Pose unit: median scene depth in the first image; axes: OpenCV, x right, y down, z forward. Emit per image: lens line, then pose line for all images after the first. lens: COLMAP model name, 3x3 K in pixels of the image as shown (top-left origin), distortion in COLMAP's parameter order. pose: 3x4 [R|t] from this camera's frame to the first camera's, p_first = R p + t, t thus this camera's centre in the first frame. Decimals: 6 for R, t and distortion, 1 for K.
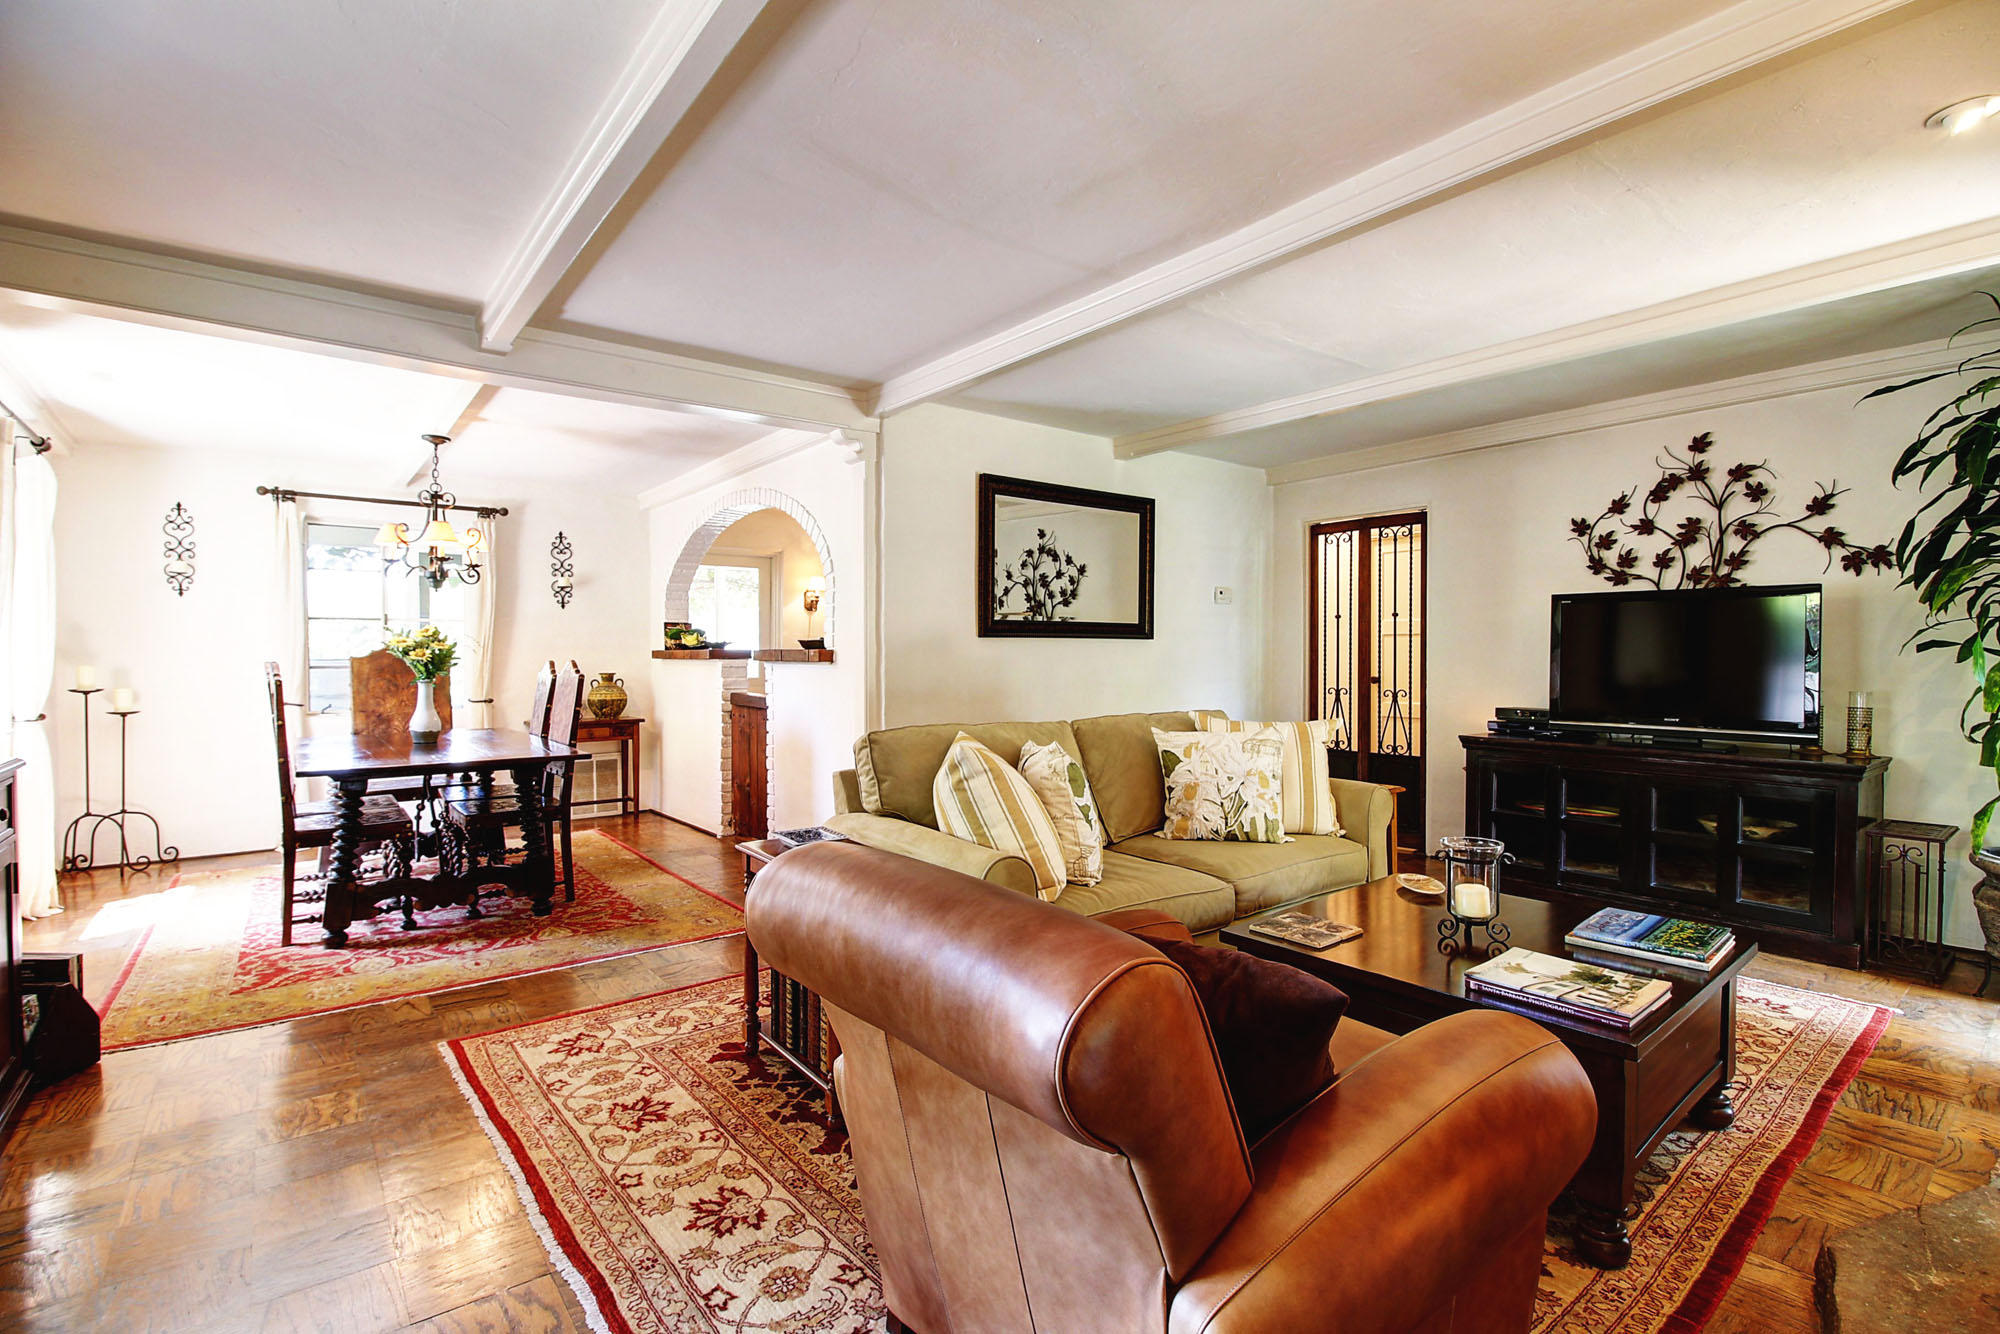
lens RADIAL K [[949.1, 0, 1014.5], [0, 949.1, 665.1], [0, 0, 1]] dist [0.000781, -0.013364]
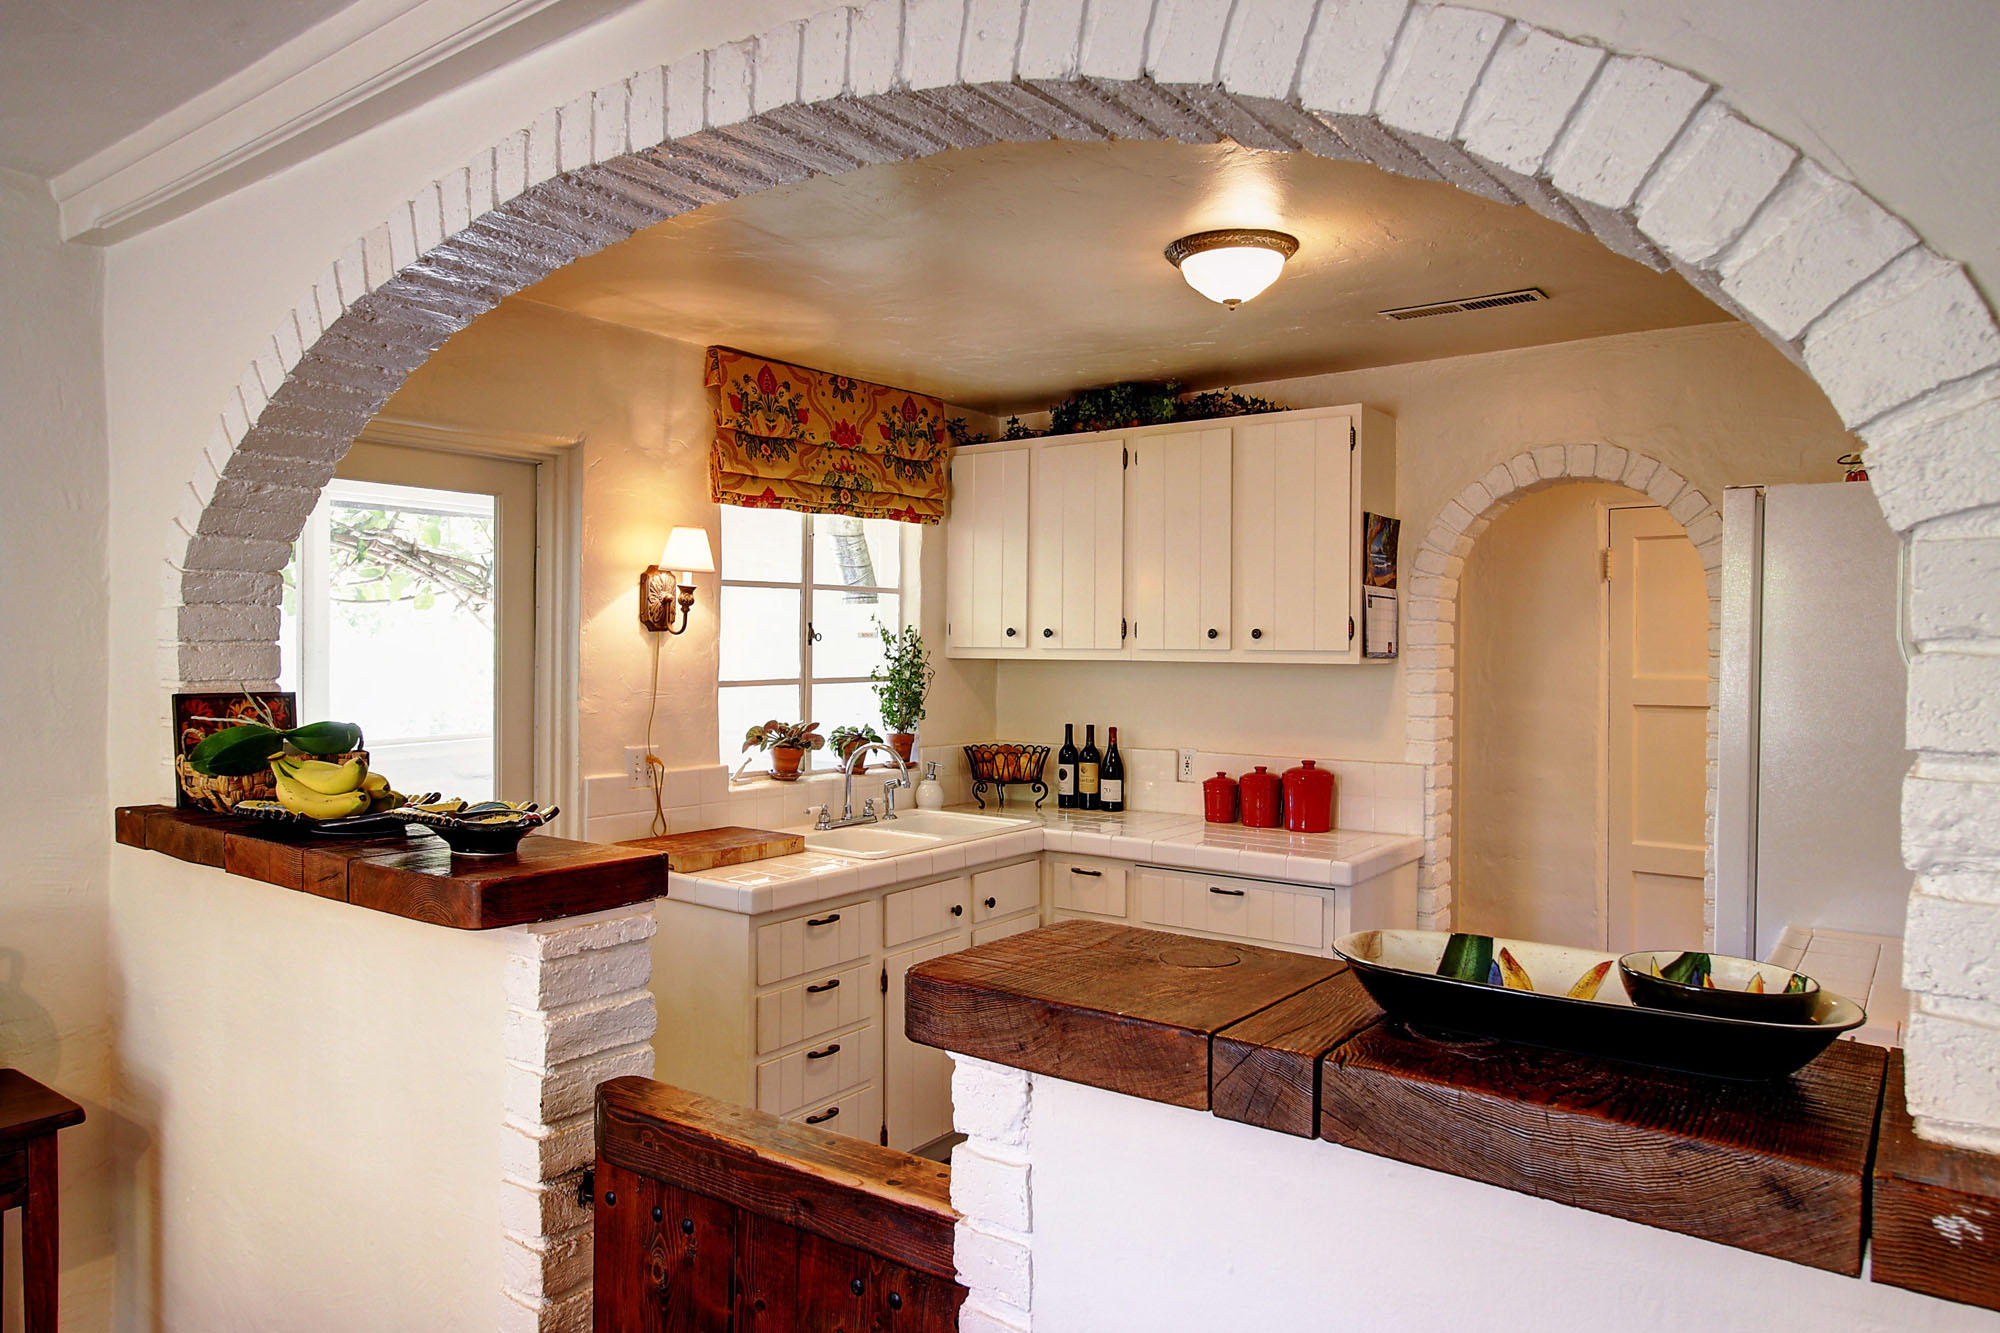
lens RADIAL K [[1246.9, 0, 996.2], [0, 1246.9, 662.9], [0, 0, 1]] dist [0.004931, -0.001746]
pose [[0.963946, 0.002552, 0.266084, -0.313555], [-0.003525, 0.999989, 0.003178, -0.068738], [-0.266073, -0.004001, 0.963945, 0.791812]]
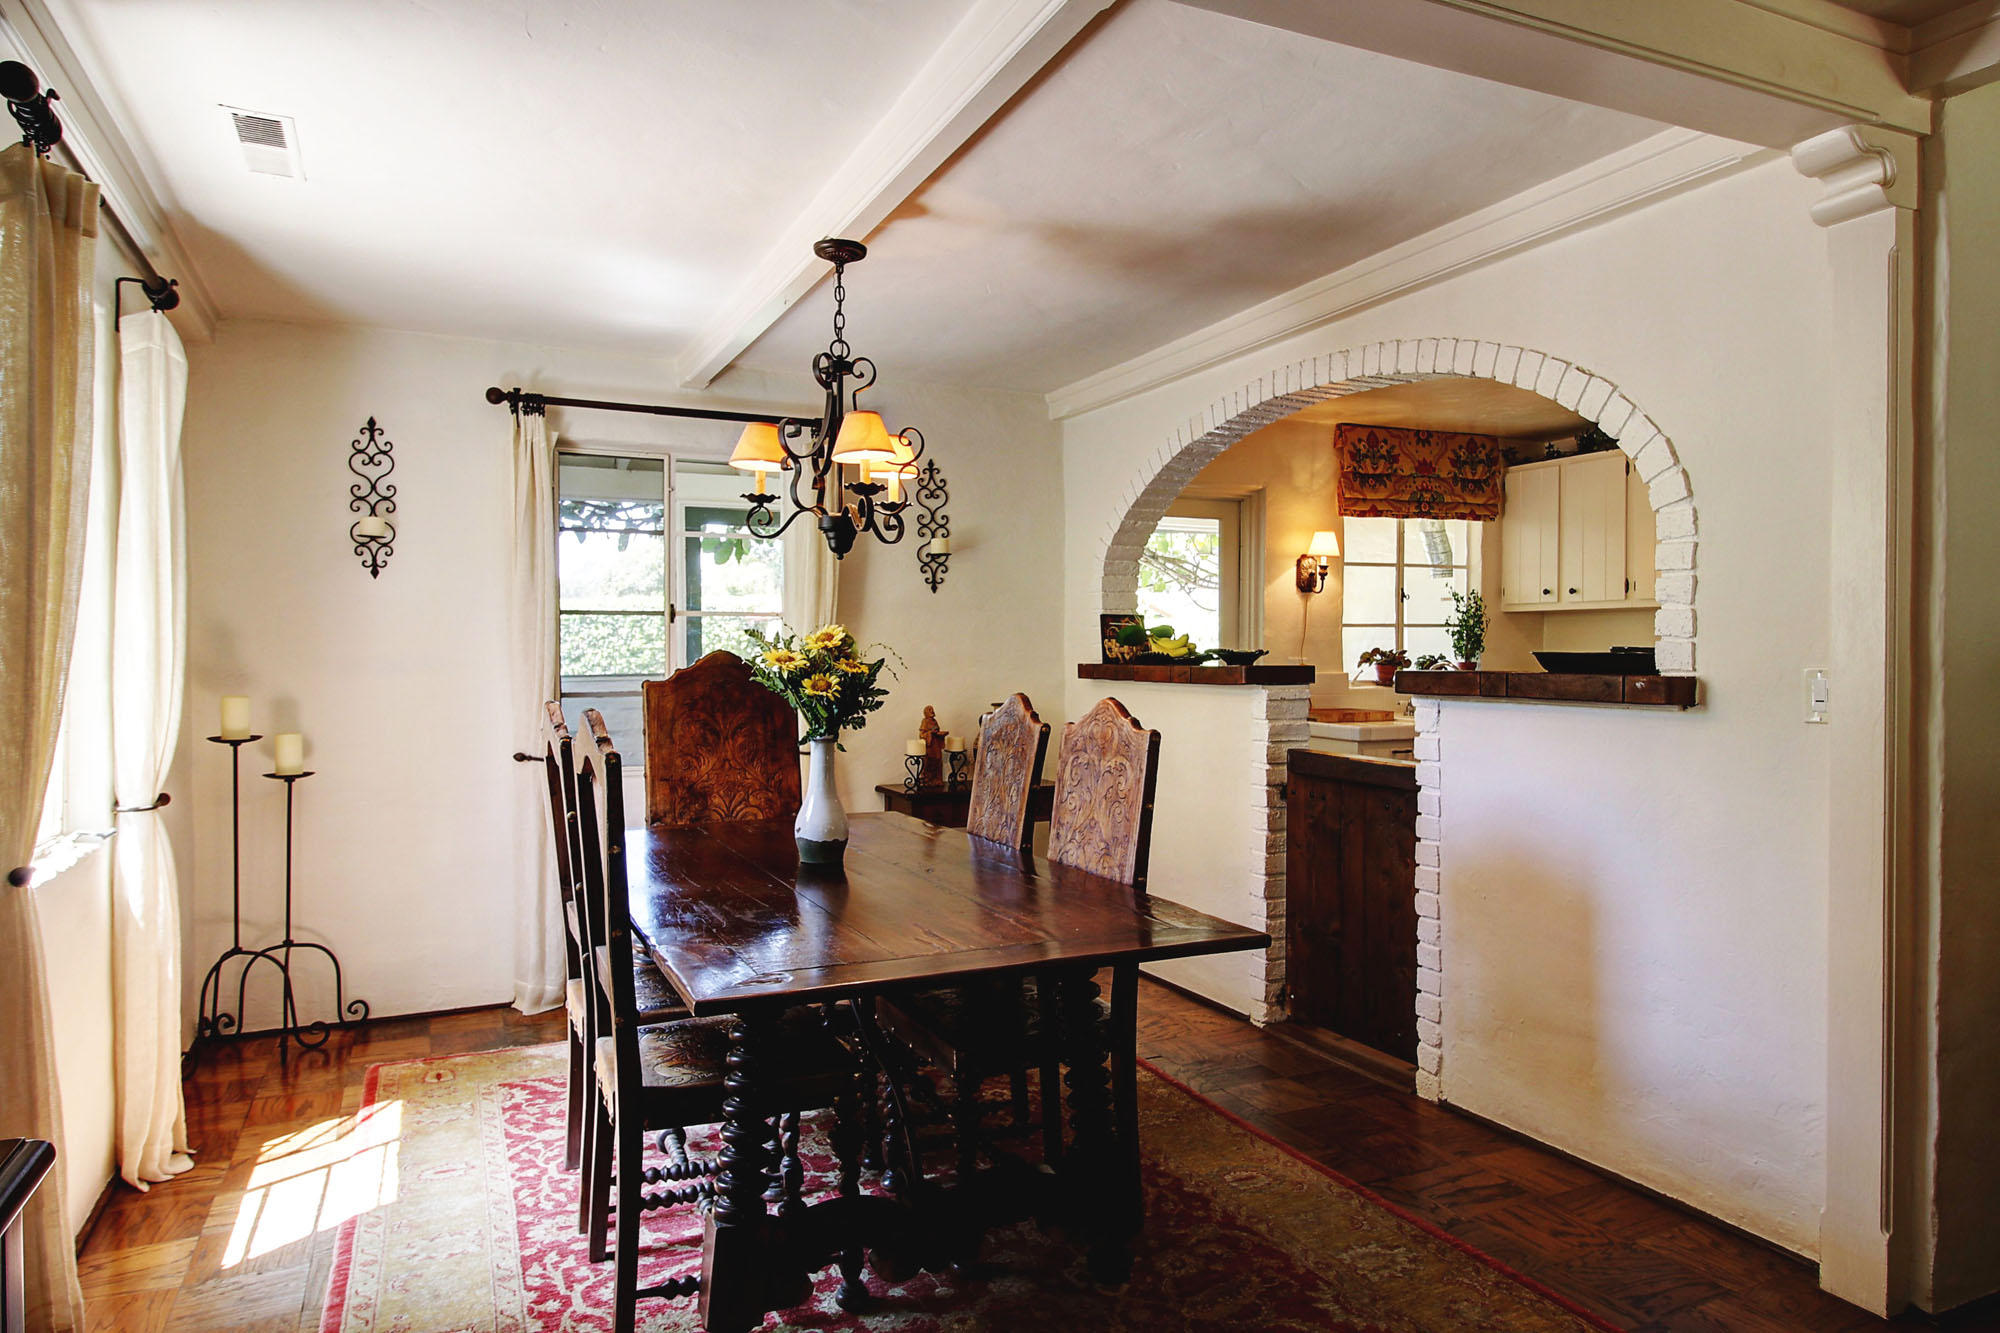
lens RADIAL K [[1246.9, 0, 996.2], [0, 1246.9, 662.9], [0, 0, 1]] dist [0.004931, -0.001746]
pose [[0.973345, 0.001580, -0.229339, -0.324694], [-0.002111, 0.999996, -0.002071, -0.018133], [0.229334, 0.002500, 0.973344, 0.325573]]
